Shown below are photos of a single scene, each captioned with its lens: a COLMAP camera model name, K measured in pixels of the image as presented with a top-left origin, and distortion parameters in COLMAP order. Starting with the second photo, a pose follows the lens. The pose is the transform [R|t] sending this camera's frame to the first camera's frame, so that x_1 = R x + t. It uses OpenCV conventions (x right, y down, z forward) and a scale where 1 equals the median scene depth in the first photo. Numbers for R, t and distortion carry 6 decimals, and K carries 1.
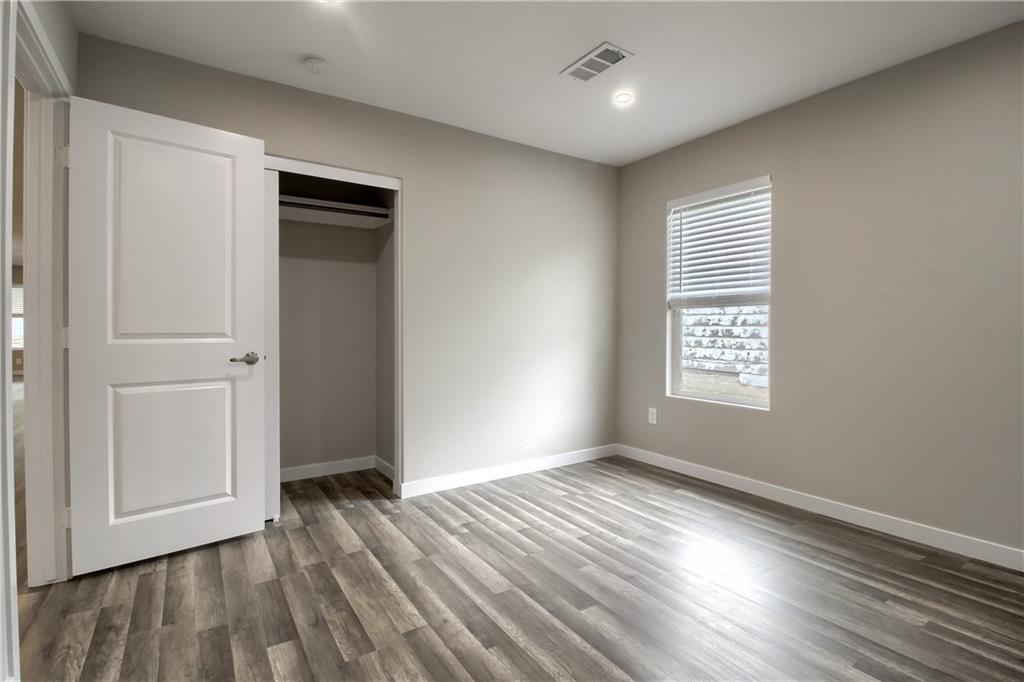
lens RADIAL K [[479.7, 0, 503.1], [0, 479.7, 331.5], [0, 0, 1]] dist [-0.016886, -0.001221]
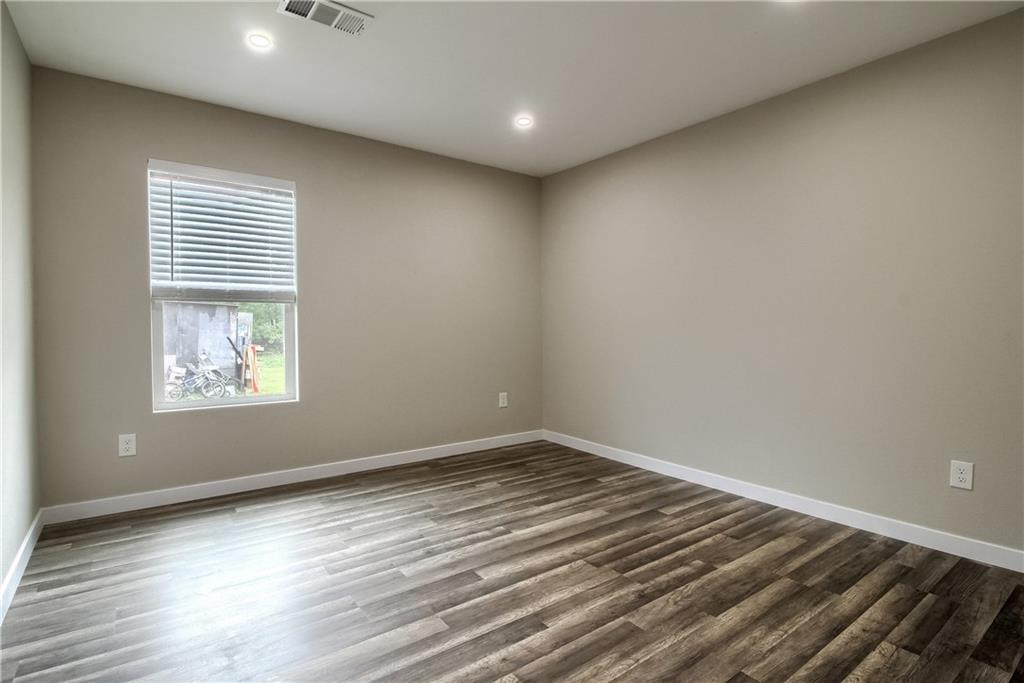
lens RADIAL K [[479.7, 0, 503.5], [0, 479.7, 346.5], [0, 0, 1]] dist [-0.016886, -0.001221]
pose [[-0.022877, -0.045758, 0.998691, -0.512961], [0.005260, 0.998933, 0.045889, -0.005535], [-0.999724, 0.006303, -0.022612, 0.536693]]
